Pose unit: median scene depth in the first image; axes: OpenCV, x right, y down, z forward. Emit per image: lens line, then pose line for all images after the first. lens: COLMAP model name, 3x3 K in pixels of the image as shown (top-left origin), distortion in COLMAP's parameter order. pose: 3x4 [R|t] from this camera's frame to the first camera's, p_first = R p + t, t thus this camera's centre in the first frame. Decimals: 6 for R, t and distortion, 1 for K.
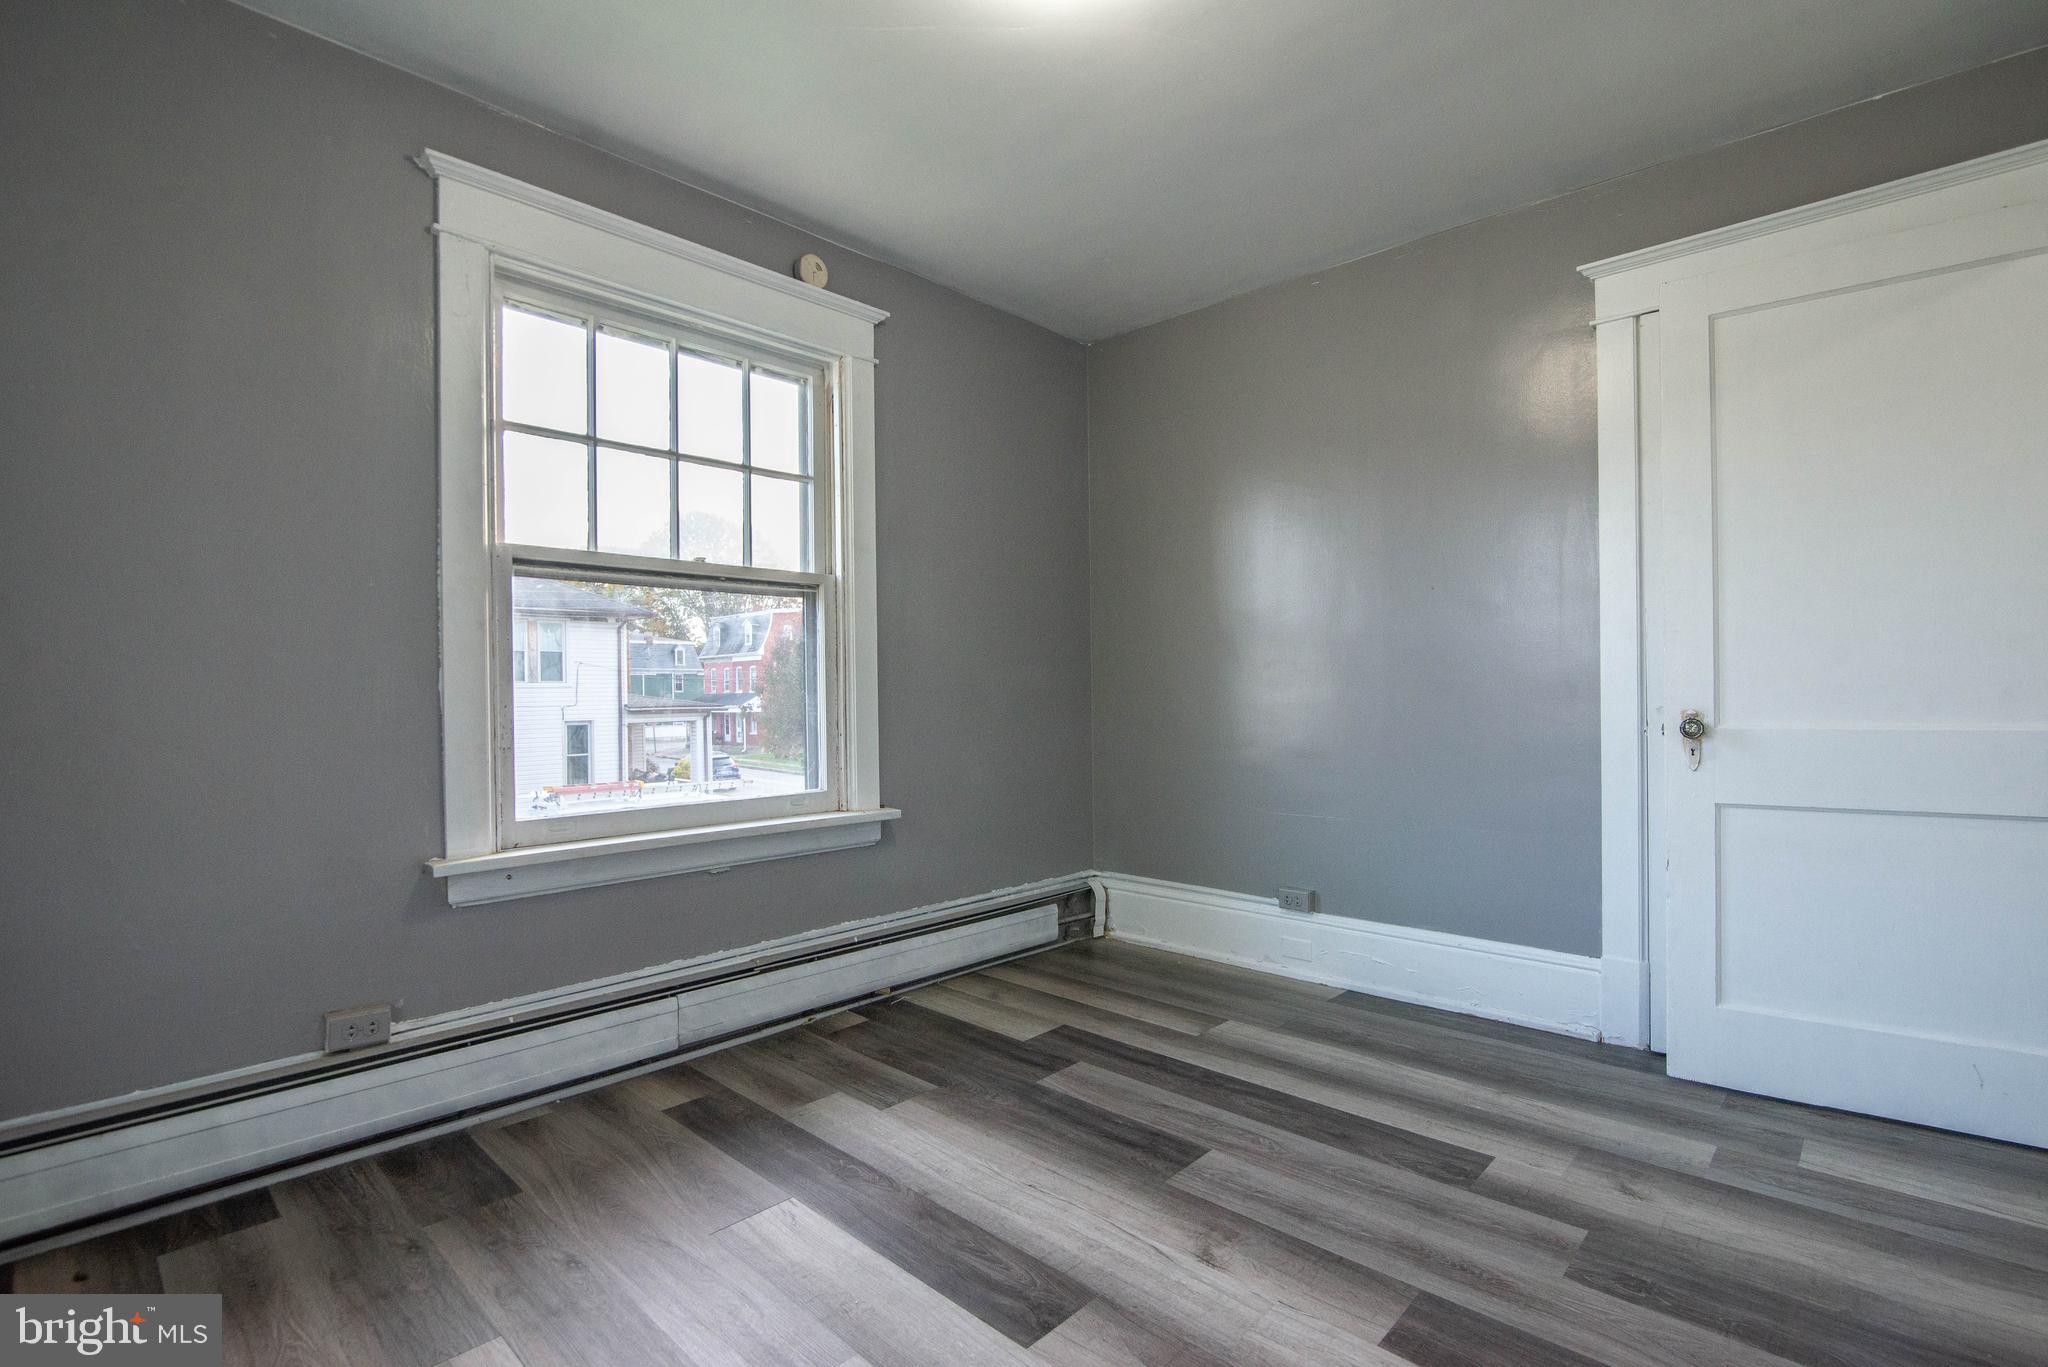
lens RADIAL K [[943.6, 0, 1034.7], [0, 943.6, 697.1], [0, 0, 1]] dist [-0.020895, 0.001001]
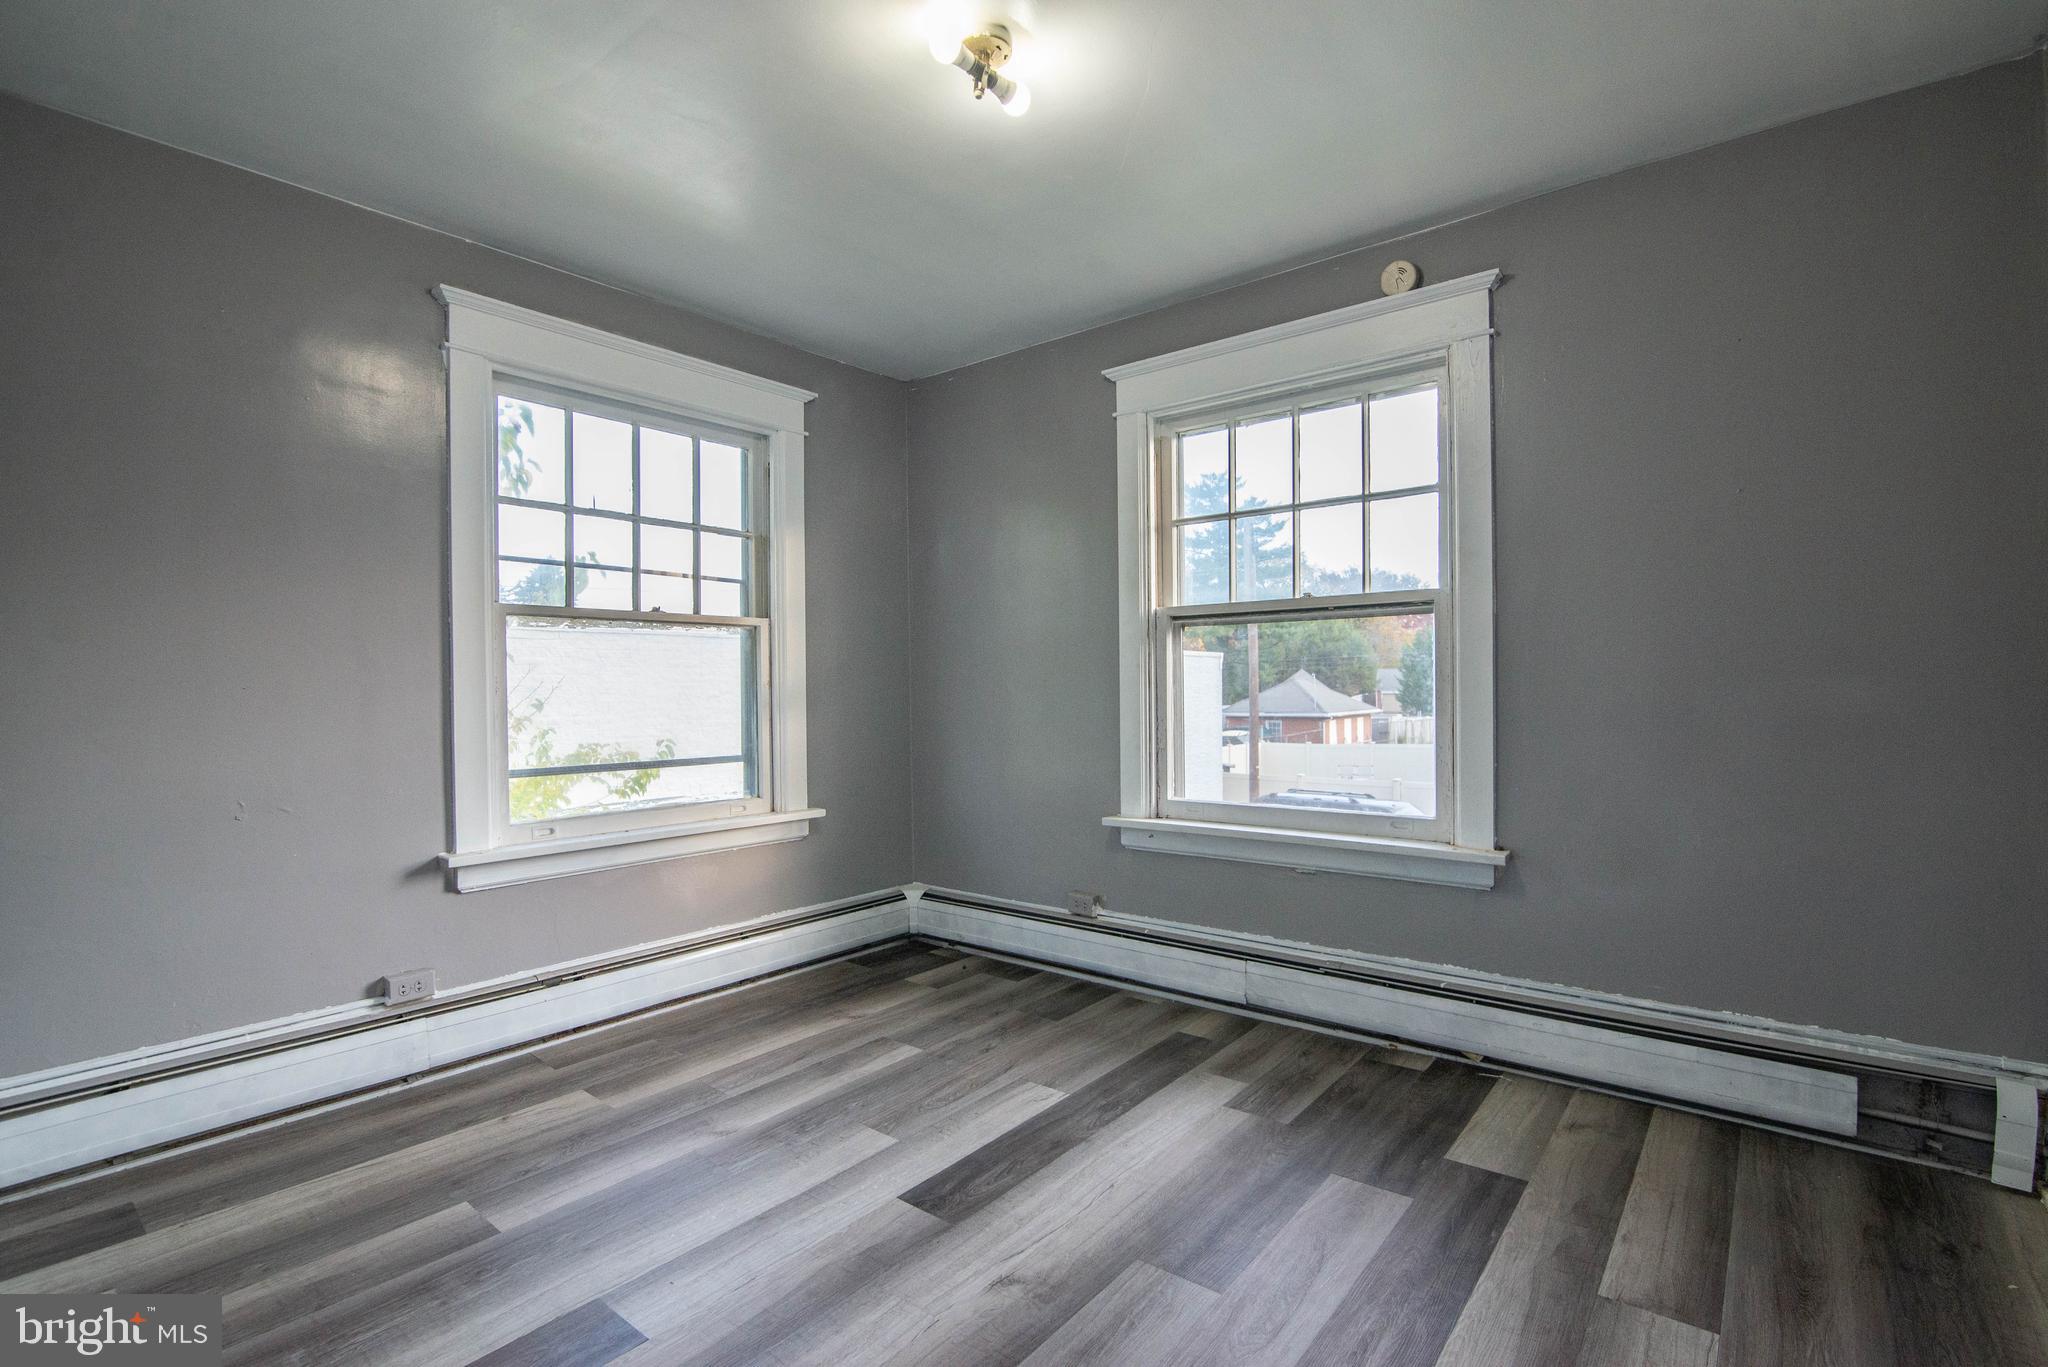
lens RADIAL K [[943.6, 0, 1034.7], [0, 943.6, 697.1], [0, 0, 1]] dist [-0.020895, 0.001001]
pose [[0.072634, 0.021161, -0.997134, 0.934744], [0.008136, 0.999729, 0.021809, -0.062949], [0.997326, -0.009696, 0.072442, 0.734736]]
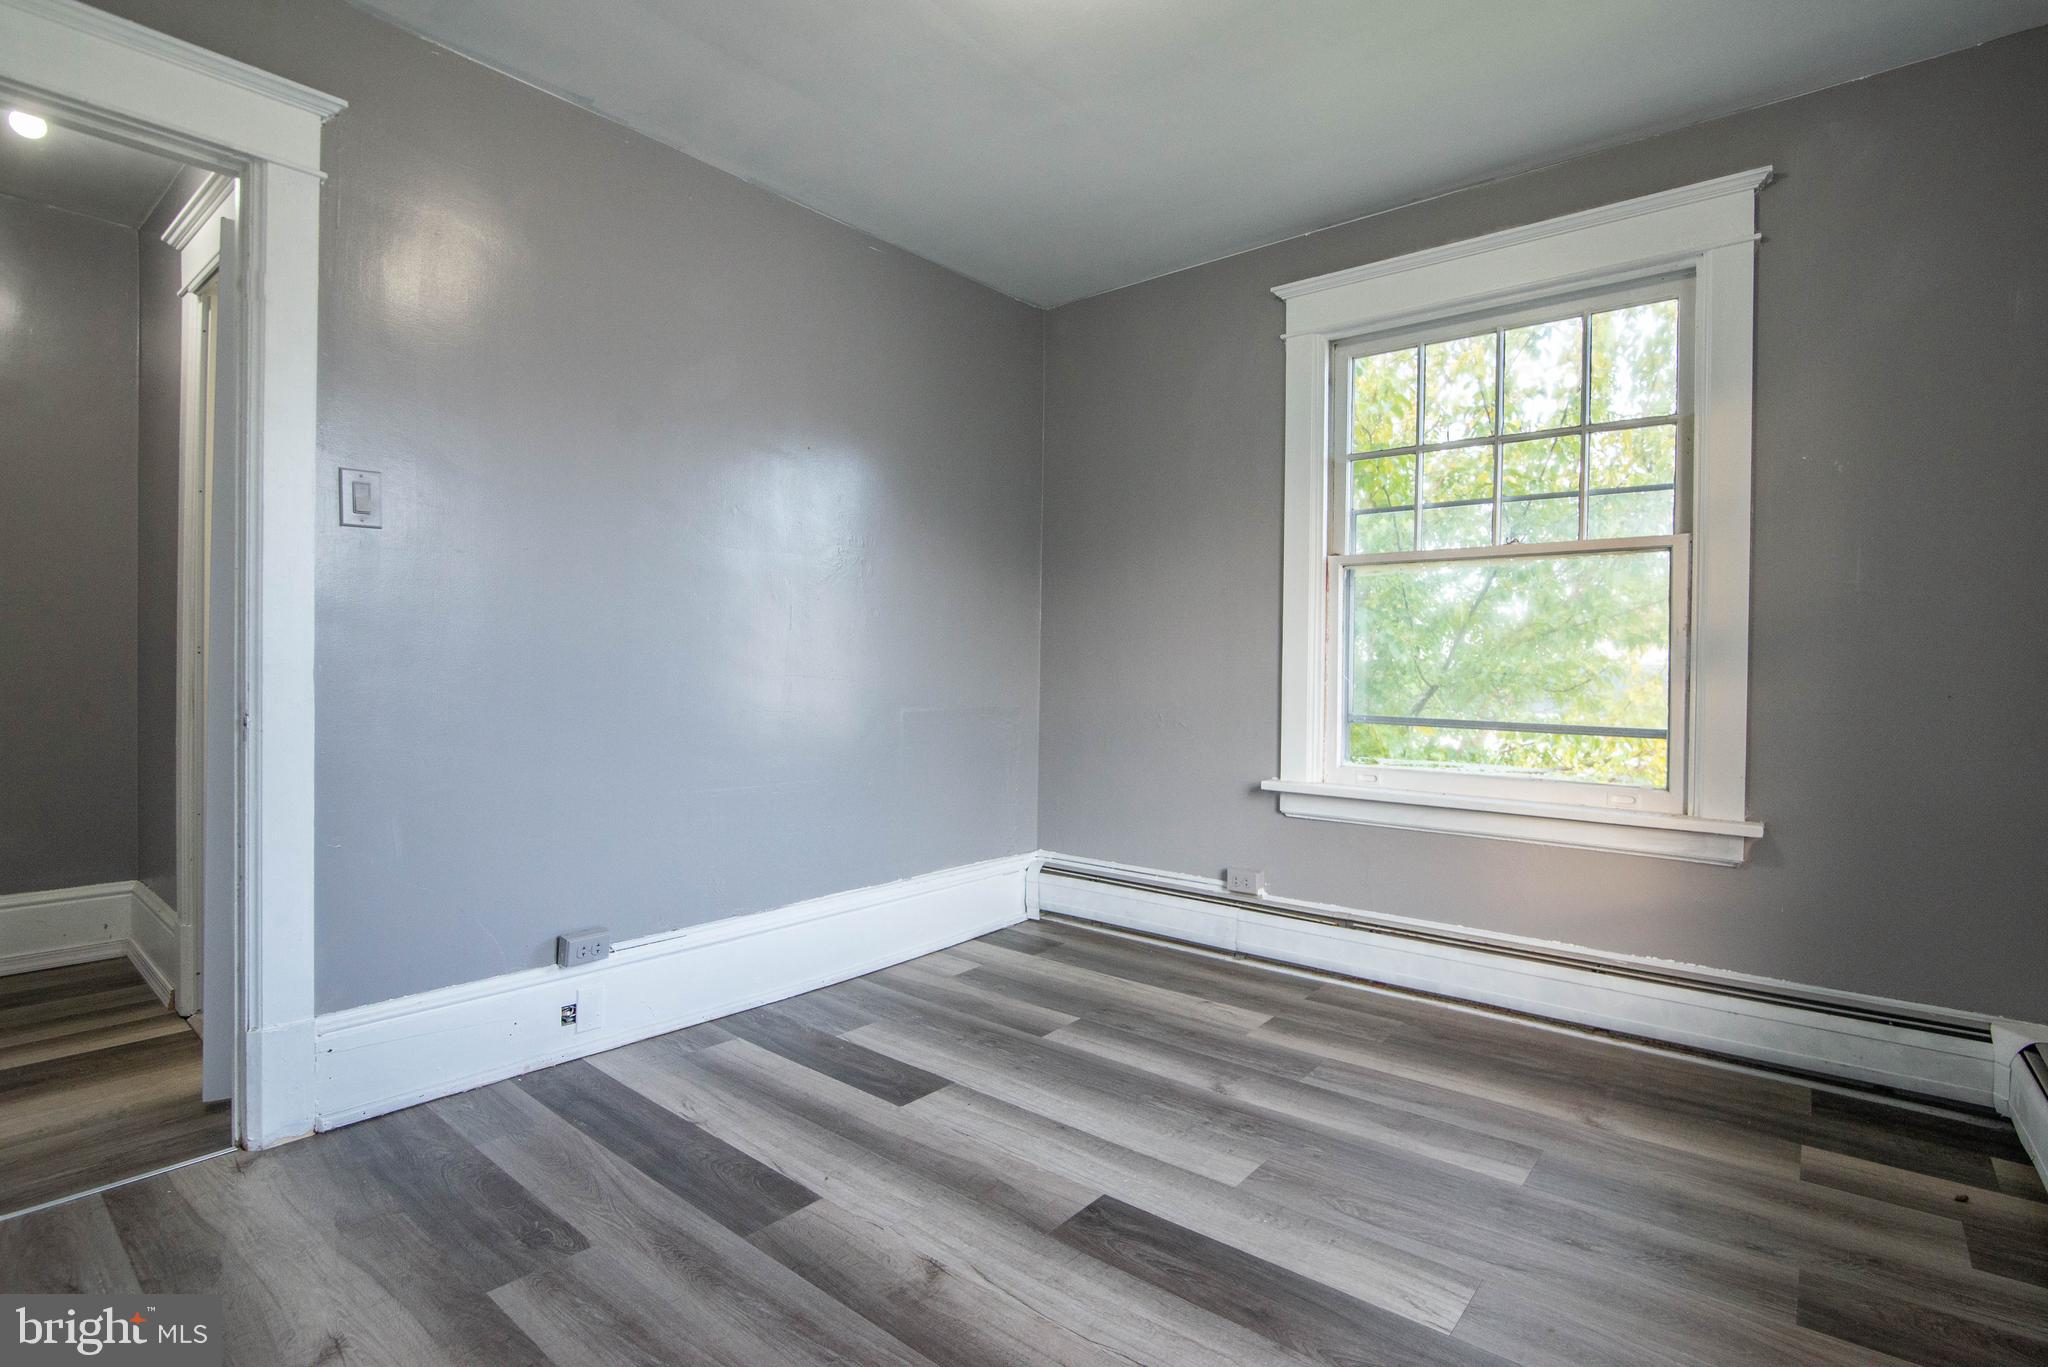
lens RADIAL K [[974.5, 0, 1031.8], [0, 974.5, 674.6], [0, 0, 1]] dist [-0.019115, 0.000585]
pose [[-0.998263, 0.000530, -0.058917, 0.108997], [-0.000110, 0.999941, 0.010850, -0.010520], [0.058919, 0.010837, -0.998204, 1.509580]]
